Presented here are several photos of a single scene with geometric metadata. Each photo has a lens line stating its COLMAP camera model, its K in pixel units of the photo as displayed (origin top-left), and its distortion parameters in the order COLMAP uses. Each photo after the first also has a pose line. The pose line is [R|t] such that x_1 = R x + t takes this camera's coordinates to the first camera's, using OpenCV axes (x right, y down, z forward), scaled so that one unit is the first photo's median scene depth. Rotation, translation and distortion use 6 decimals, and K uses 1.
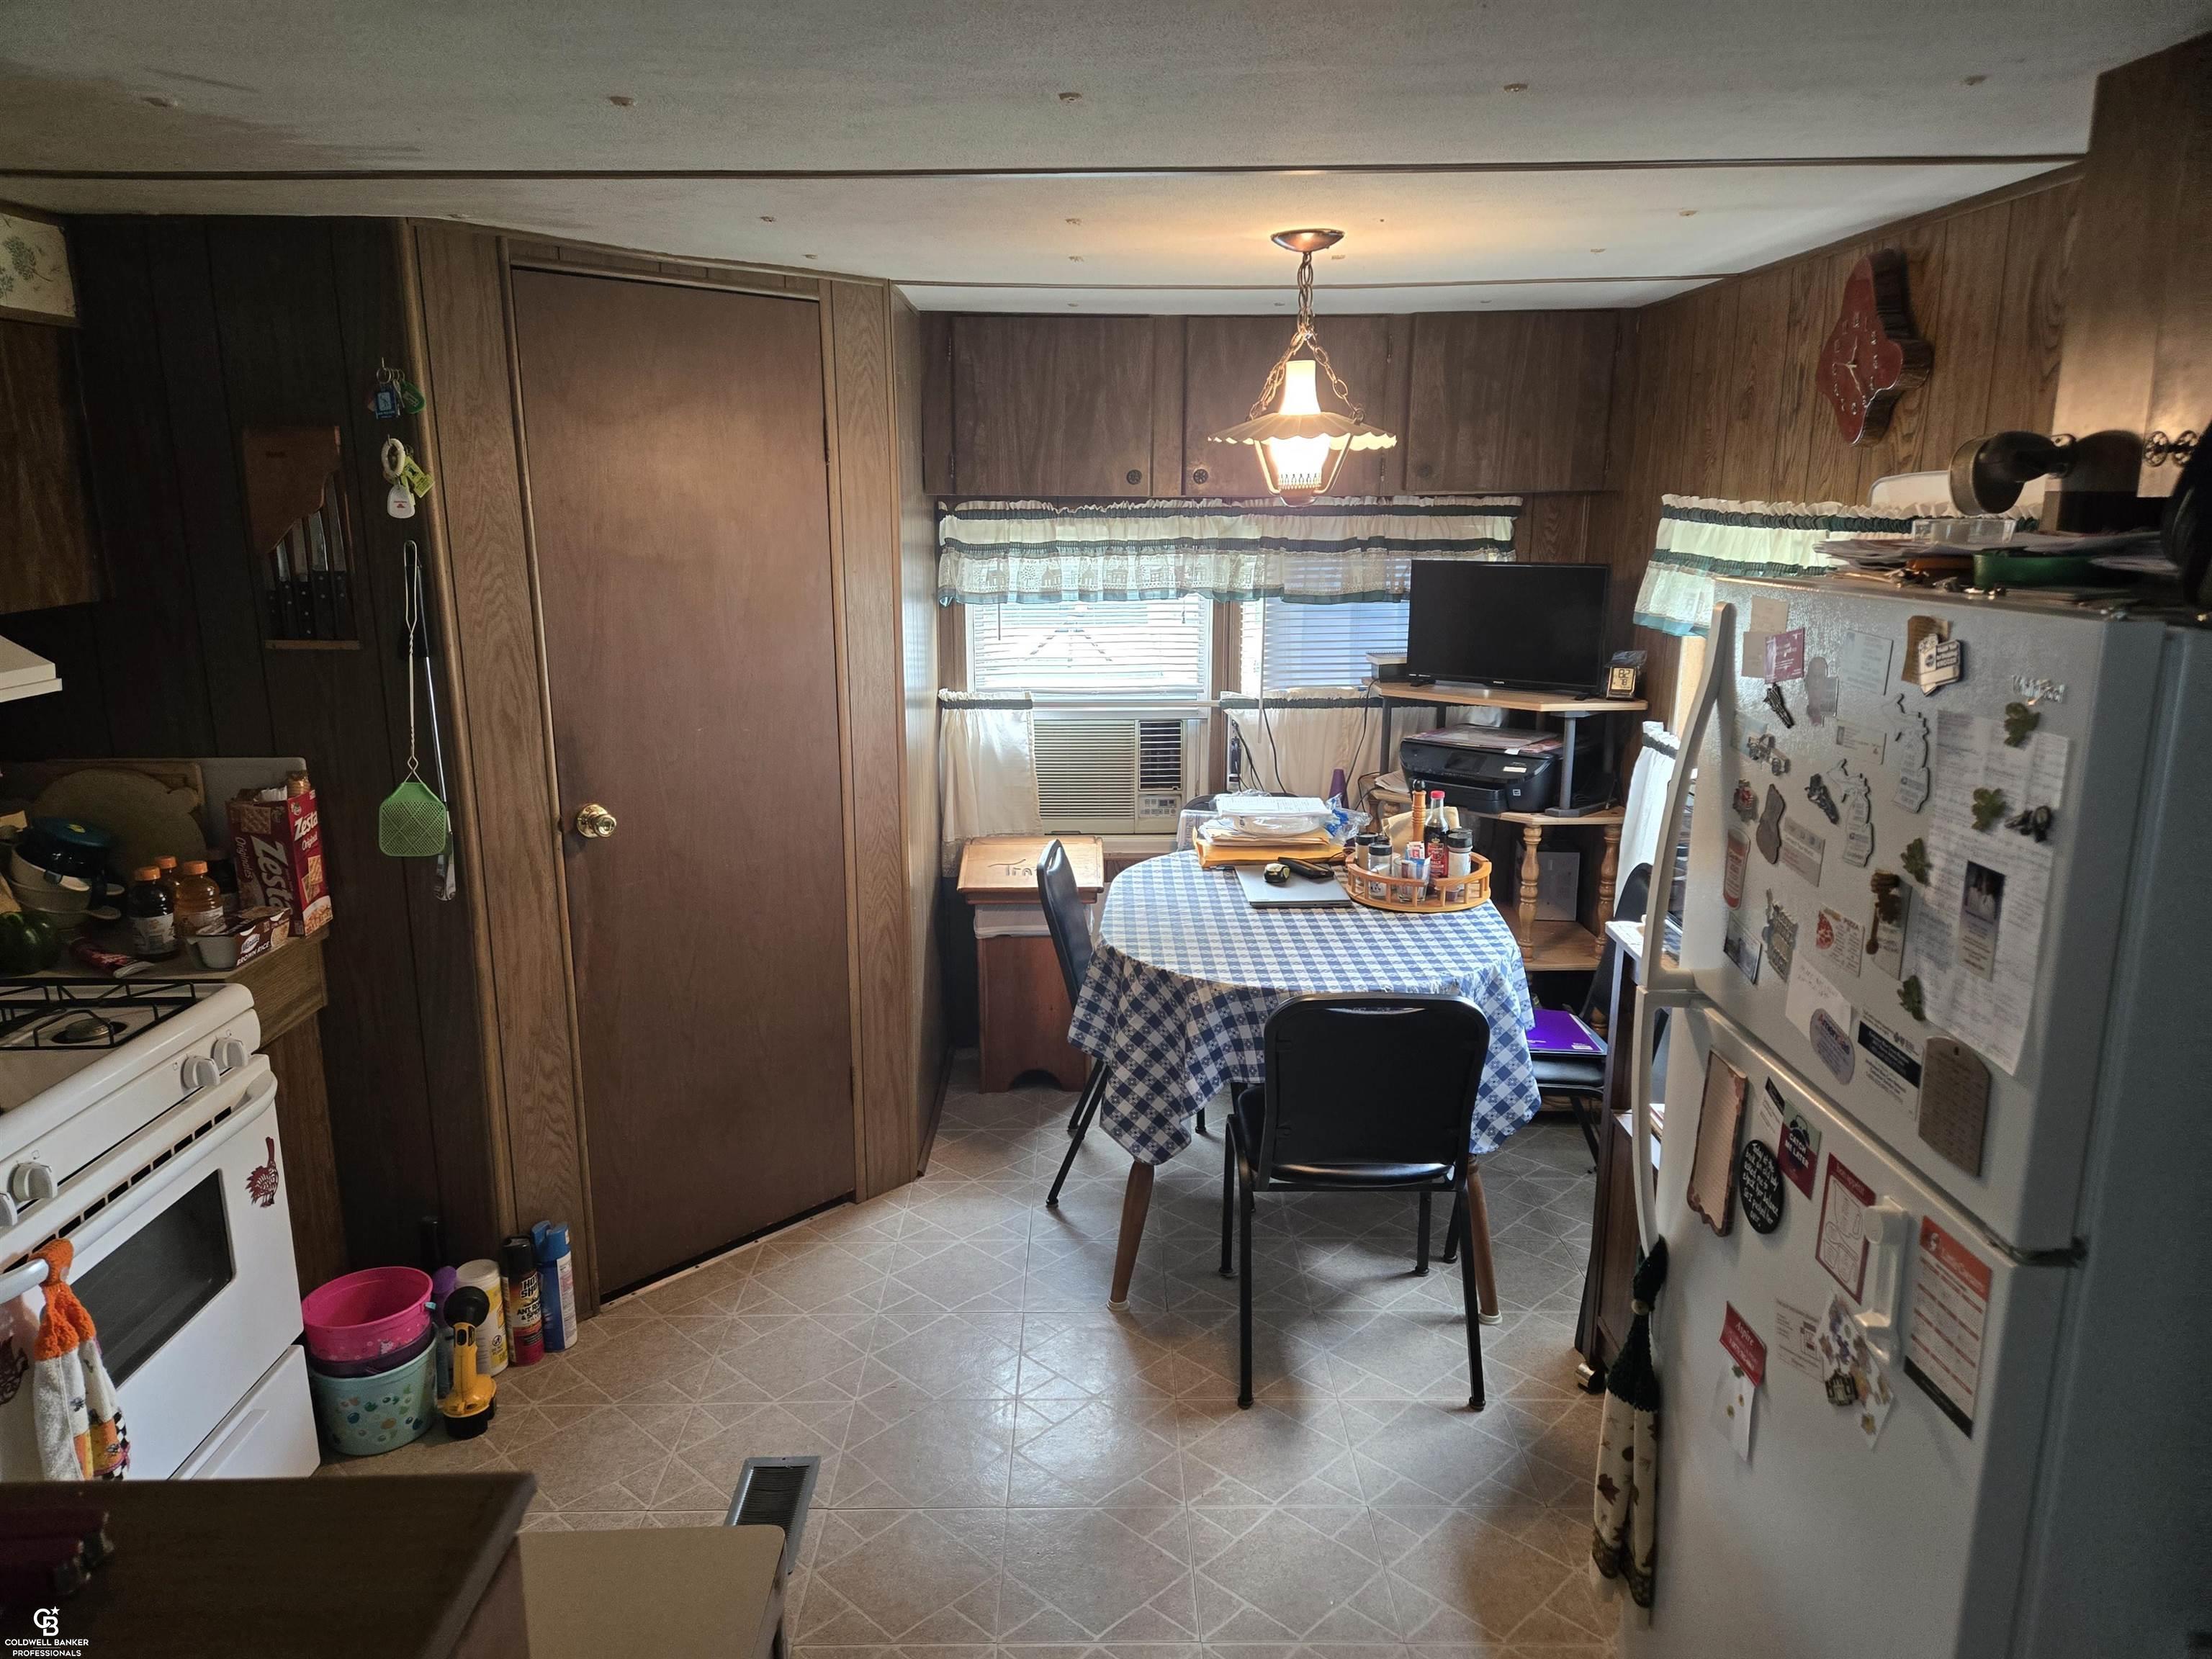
lens RADIAL K [[1482.7, 0, 1108.3], [0, 1482.7, 858.6], [0, 0, 1]] dist [0.073933, -0.065966]
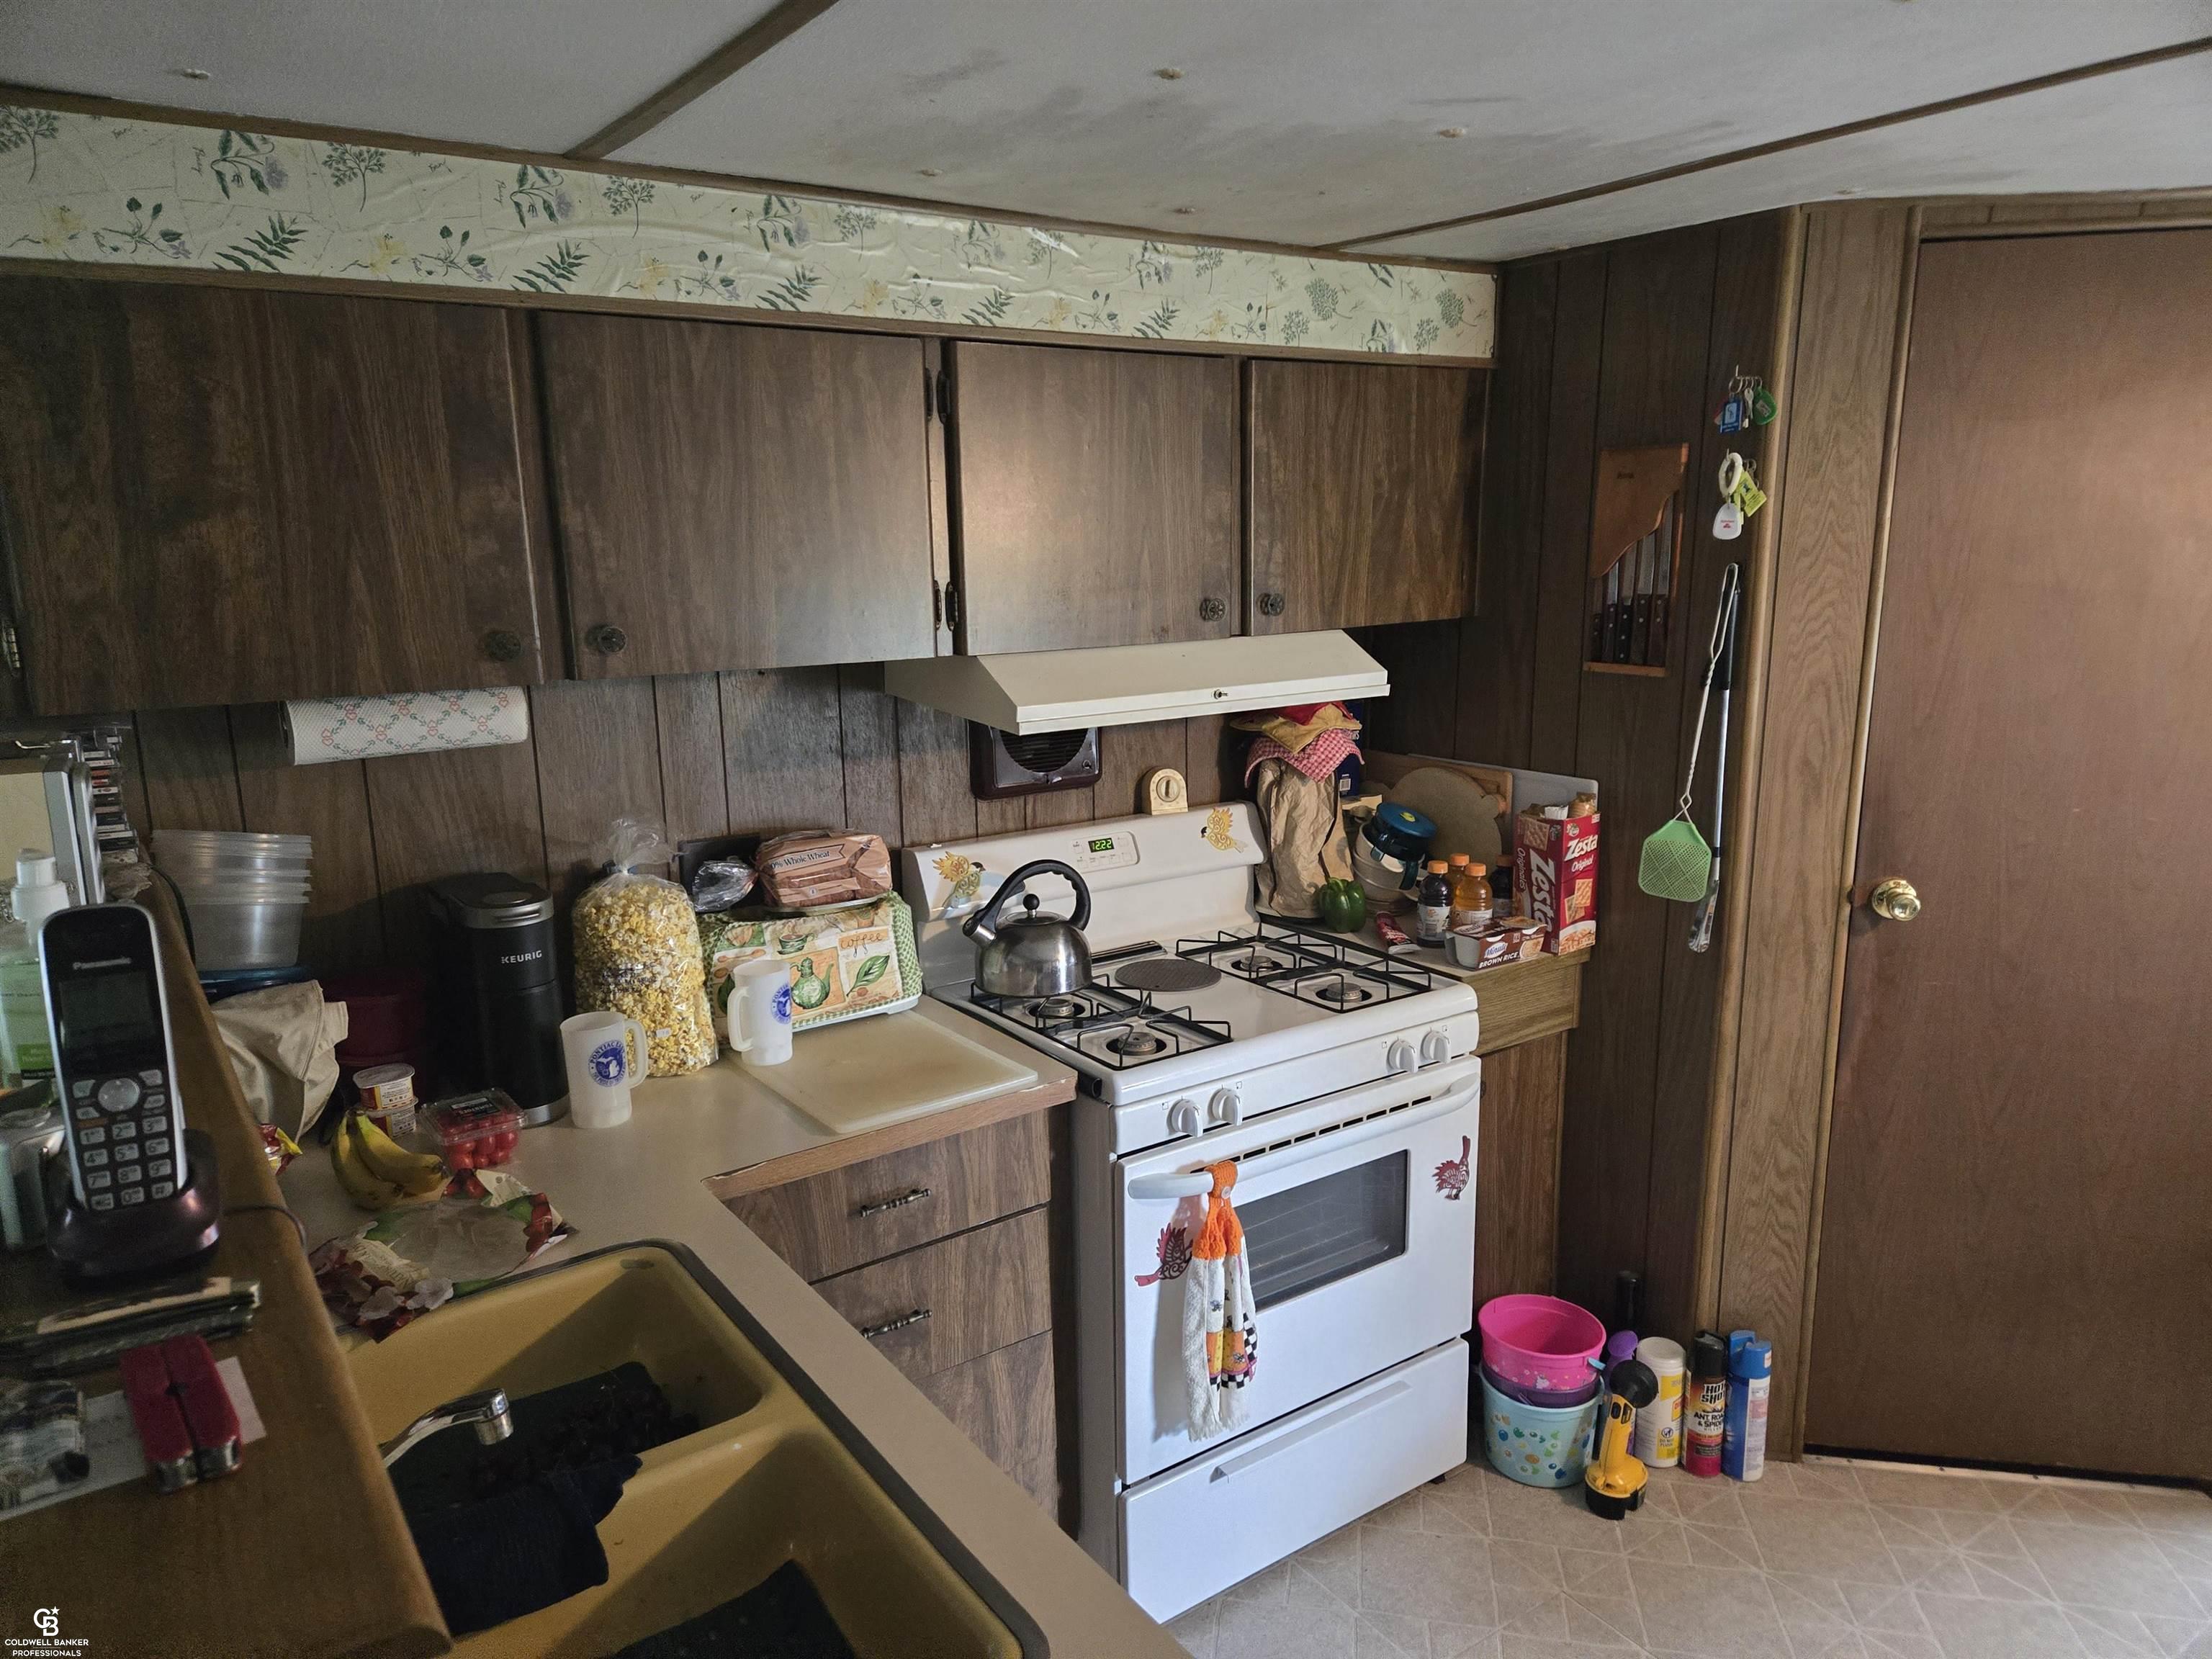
lens RADIAL K [[1482.7, 0, 1108.3], [0, 1482.7, 858.6], [0, 0, 1]] dist [0.073933, -0.065966]
pose [[0.550251, 0.174394, -0.816585, 0.105595], [-0.187248, 0.978811, 0.082864, -0.038401], [0.813733, 0.107308, 0.571247, 0.180030]]
